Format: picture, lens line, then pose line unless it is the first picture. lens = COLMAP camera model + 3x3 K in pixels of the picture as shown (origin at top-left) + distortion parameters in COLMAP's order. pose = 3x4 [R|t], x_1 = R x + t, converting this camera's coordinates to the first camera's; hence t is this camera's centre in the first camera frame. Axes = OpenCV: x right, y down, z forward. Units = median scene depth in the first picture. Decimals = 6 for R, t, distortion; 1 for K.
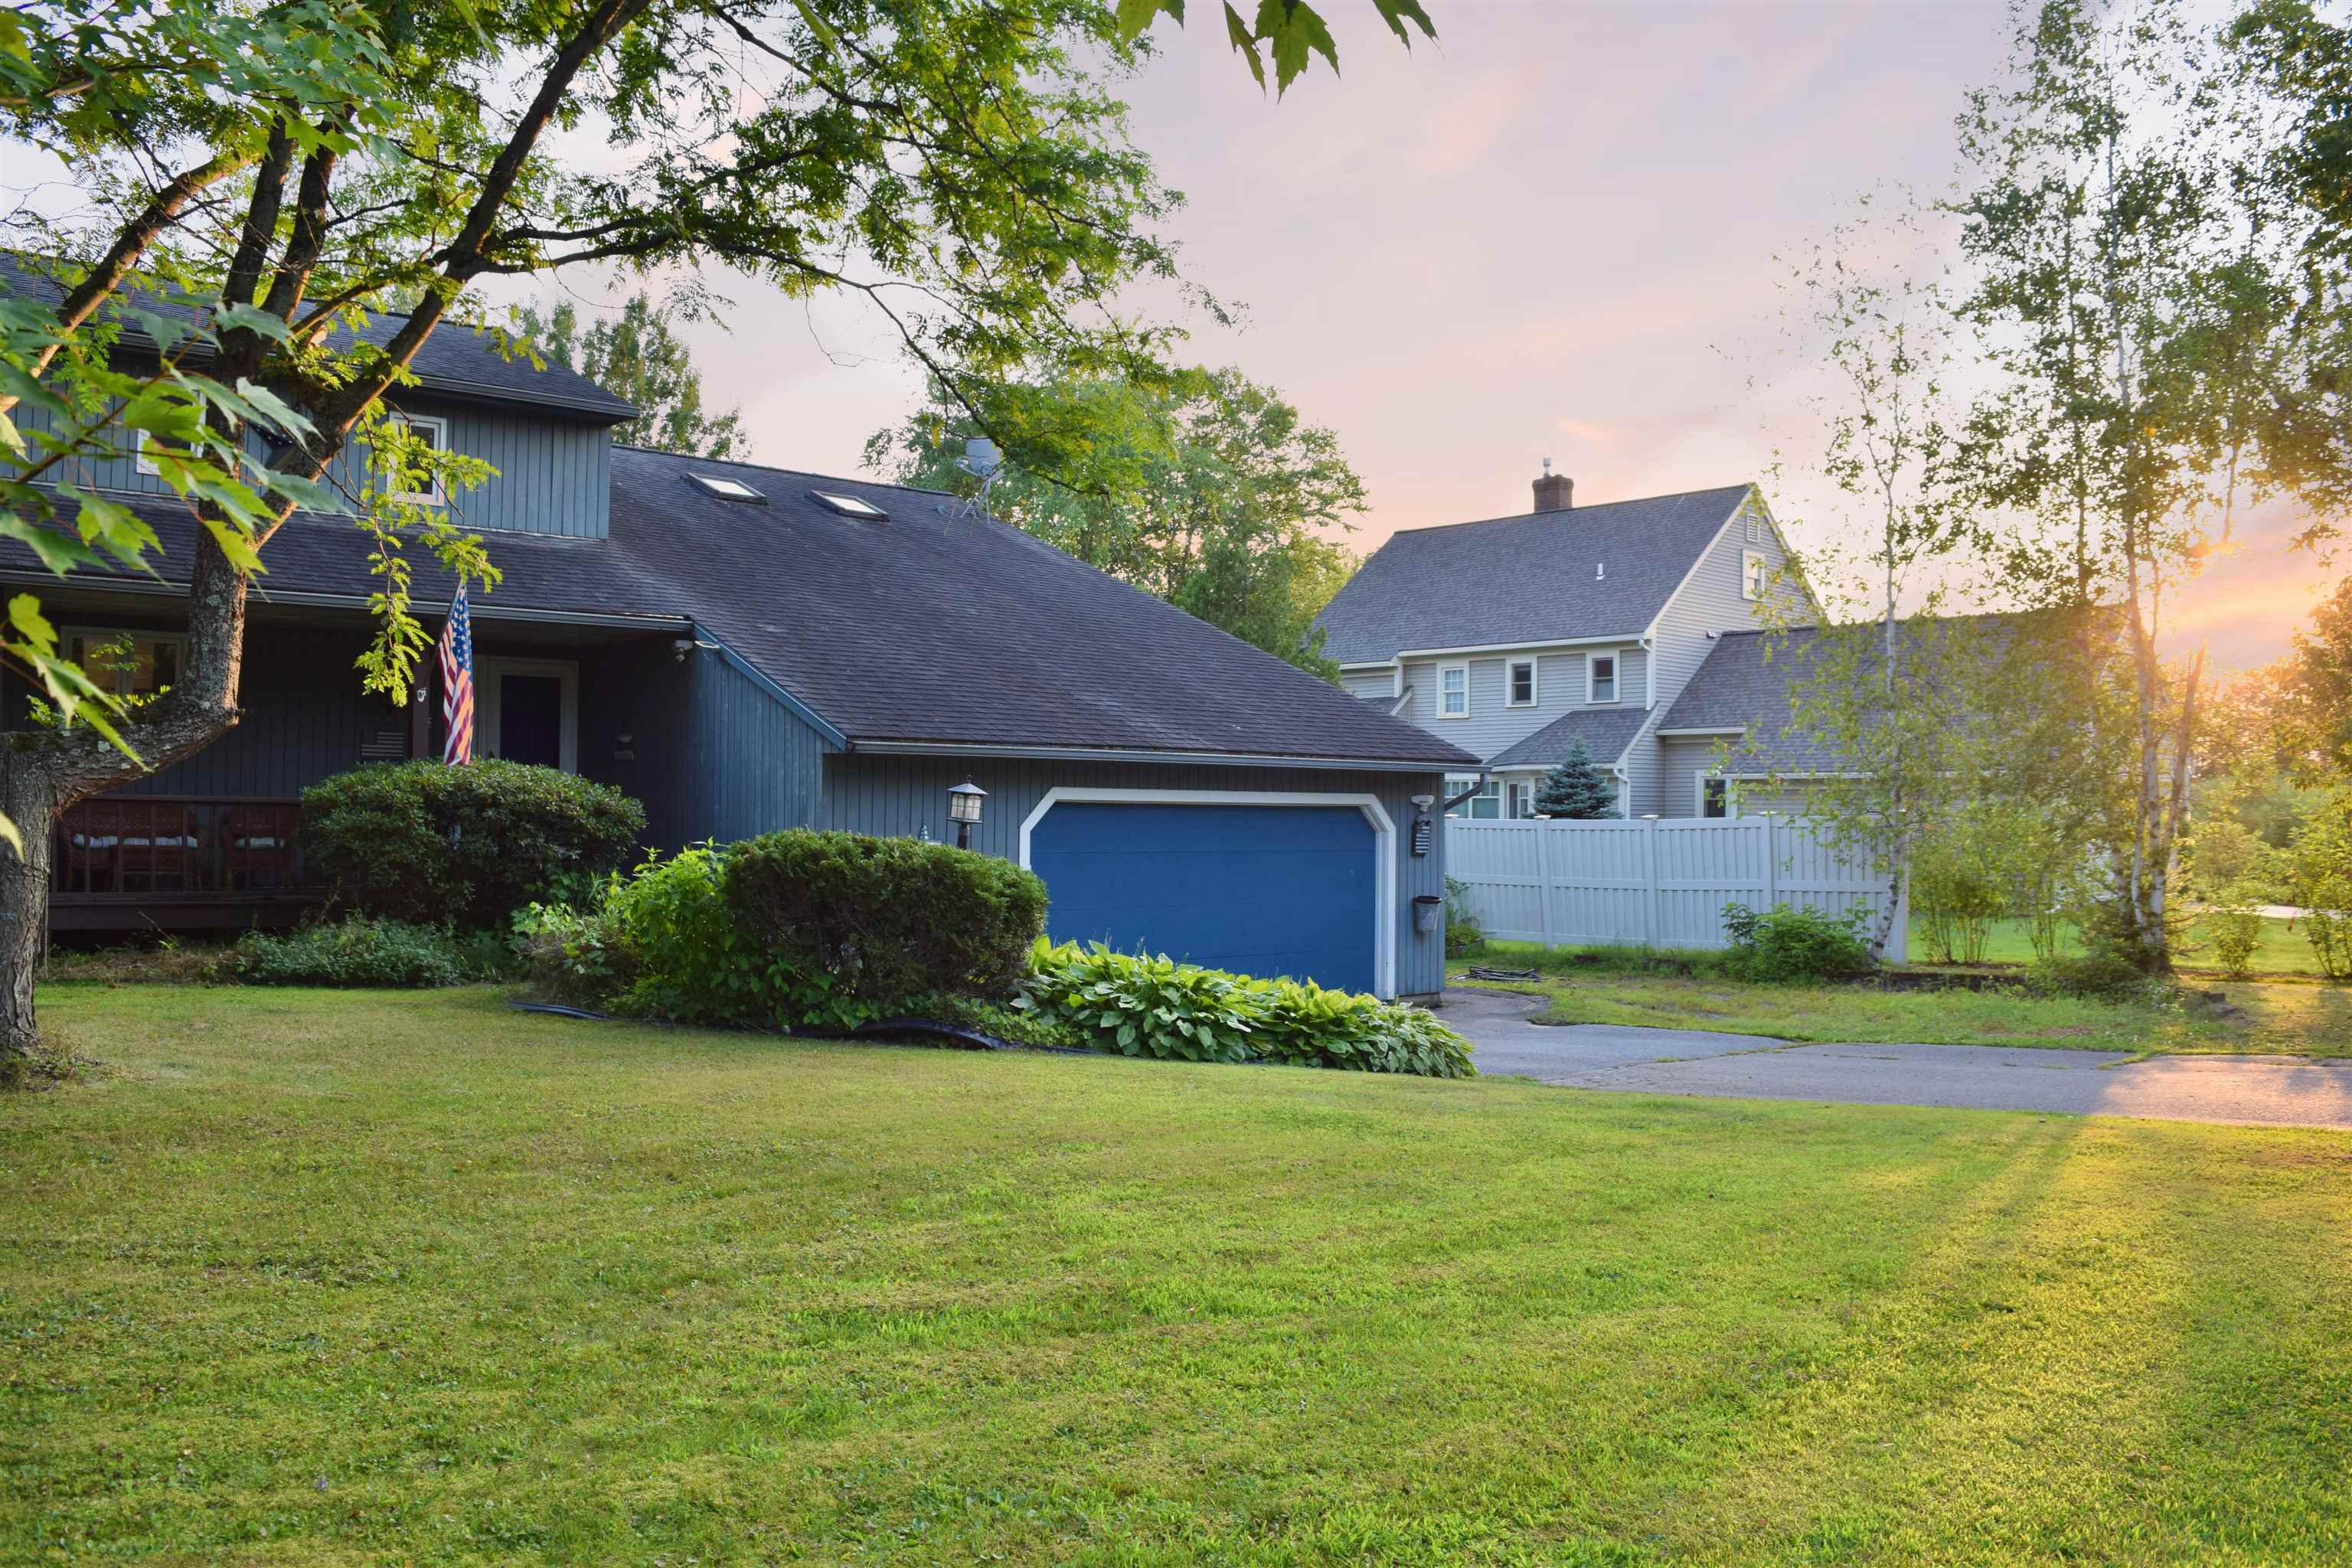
lens RADIAL K [[1794.1, 0, 1169.0], [0, 1794.1, 780.9], [0, 0, 1]] dist [-0.089989, -0.005778]
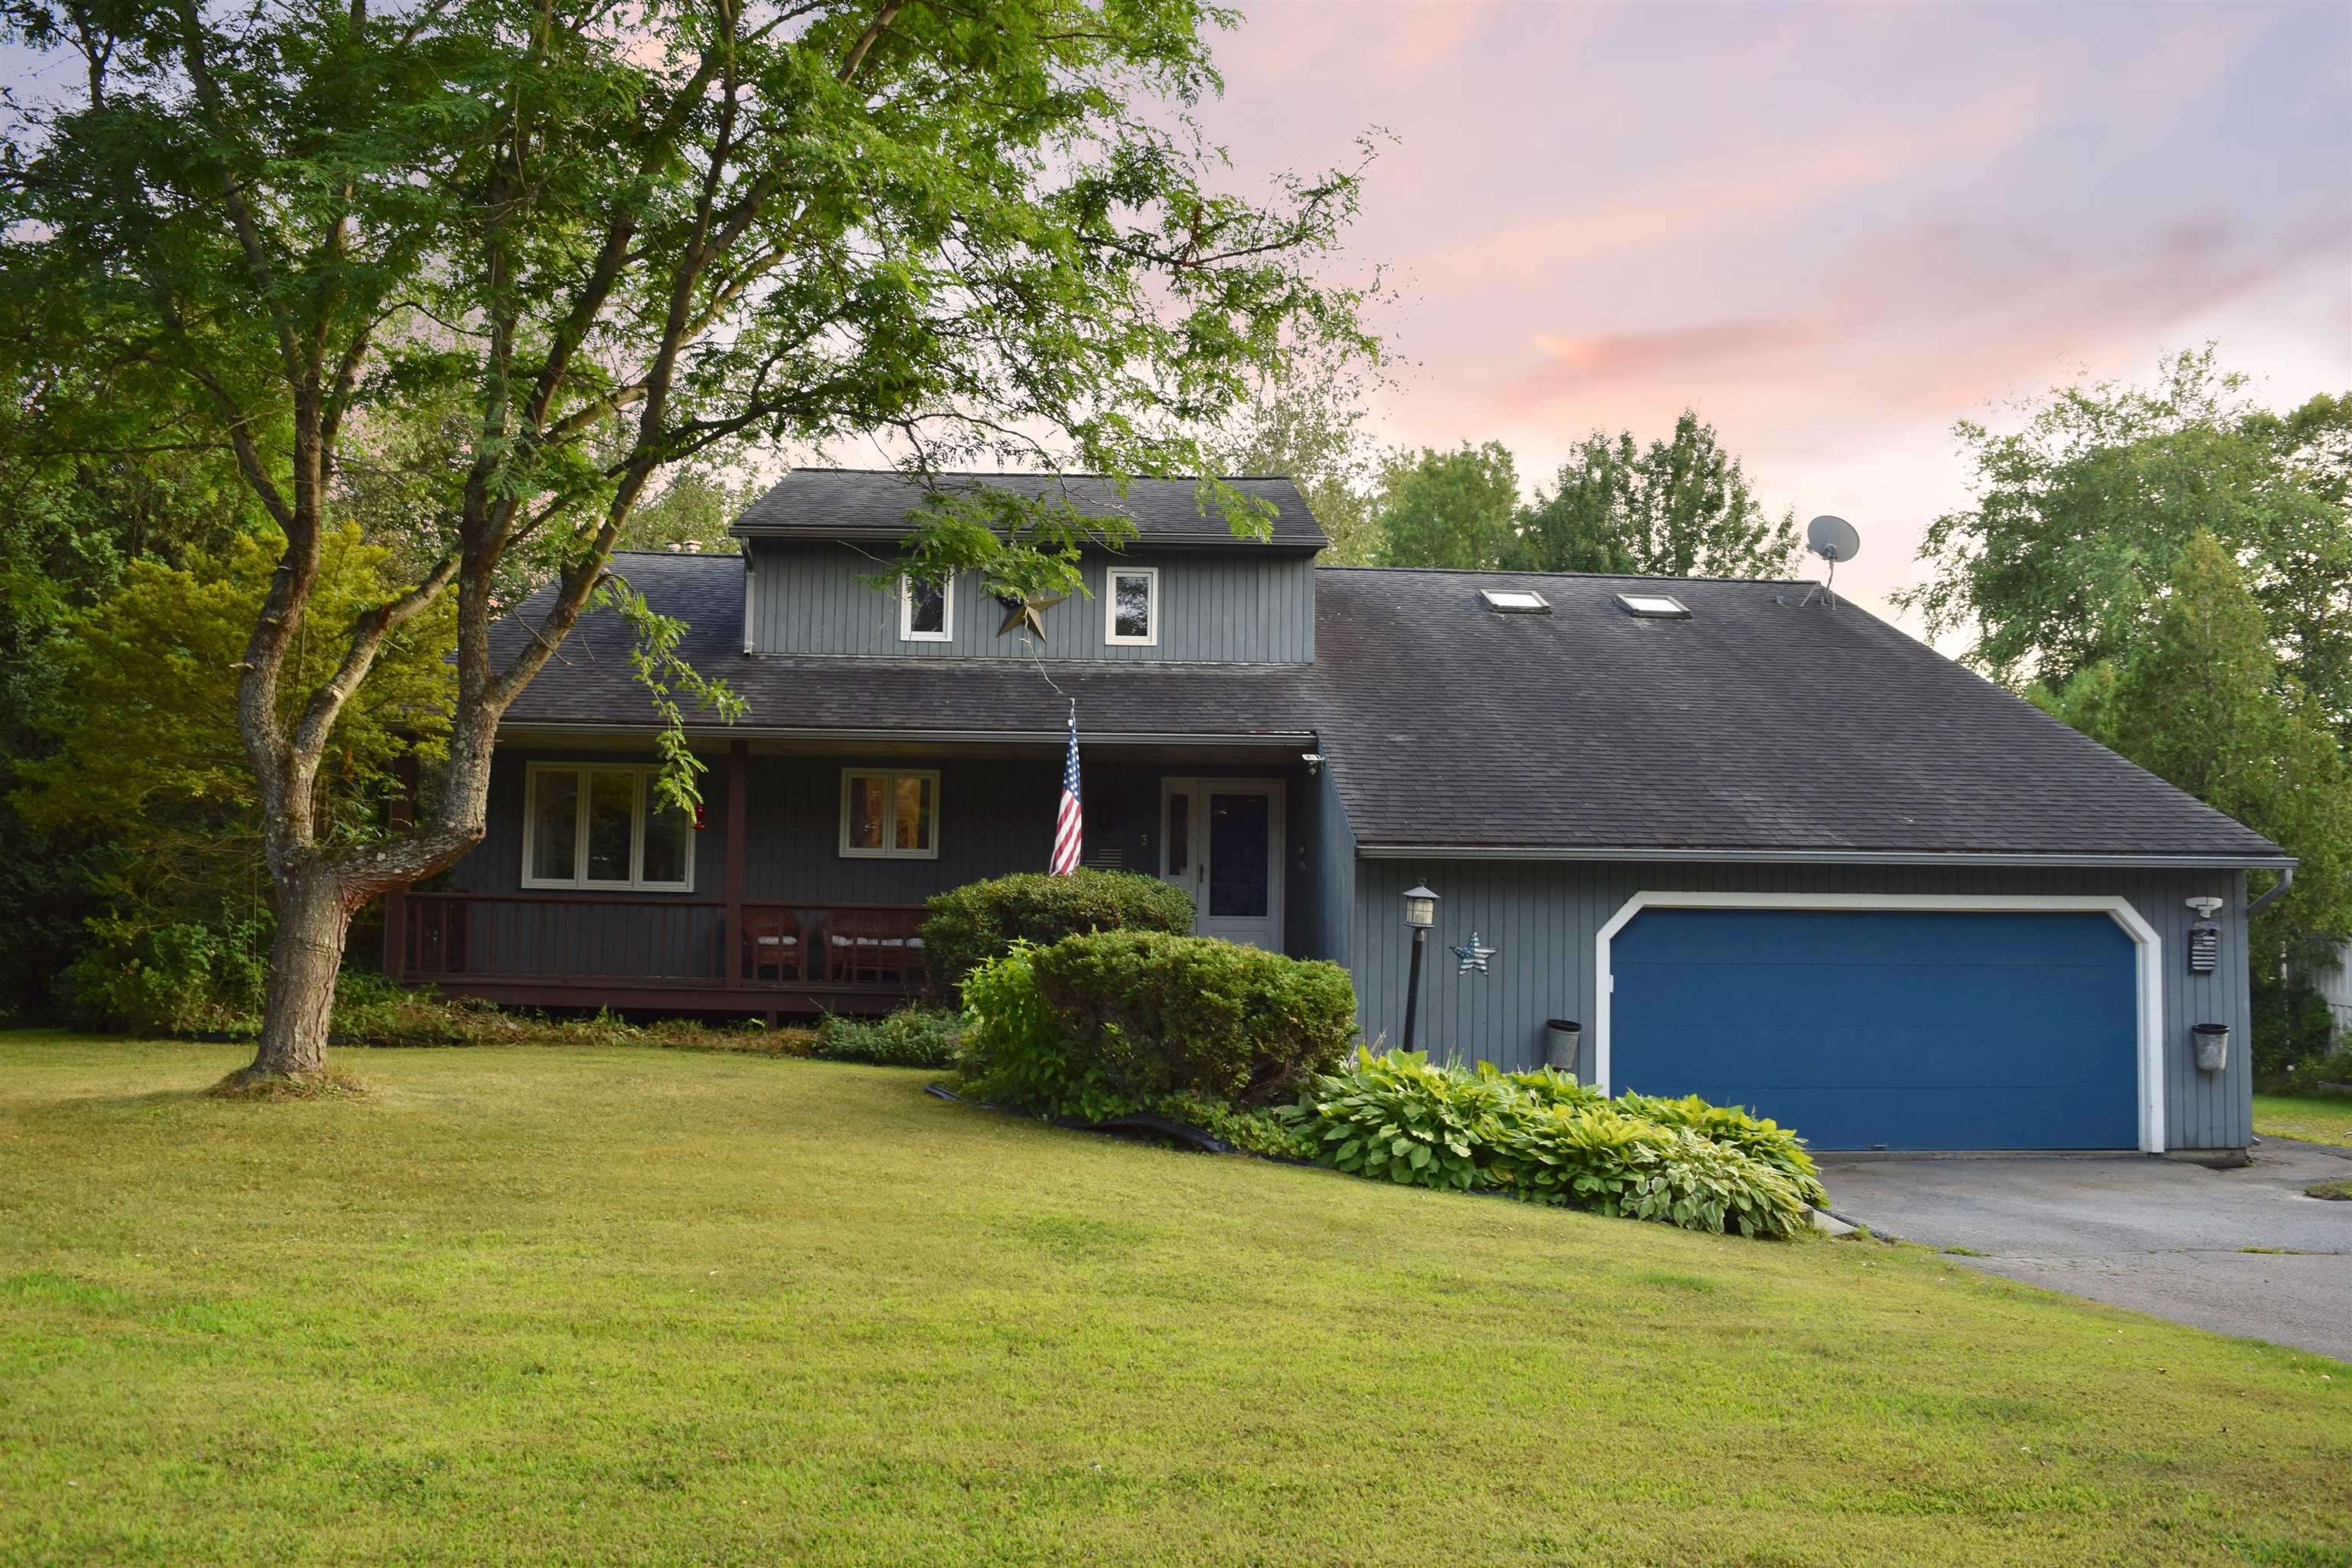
lens RADIAL K [[1794.1, 0, 1171.0], [0, 1794.1, 789.3], [0, 0, 1]] dist [-0.089989, -0.005778]
pose [[0.783494, -0.044260, -0.619821, 0.336256], [0.005684, 0.997929, -0.064075, 0.008886], [0.621373, 0.046679, 0.782123, 0.138829]]
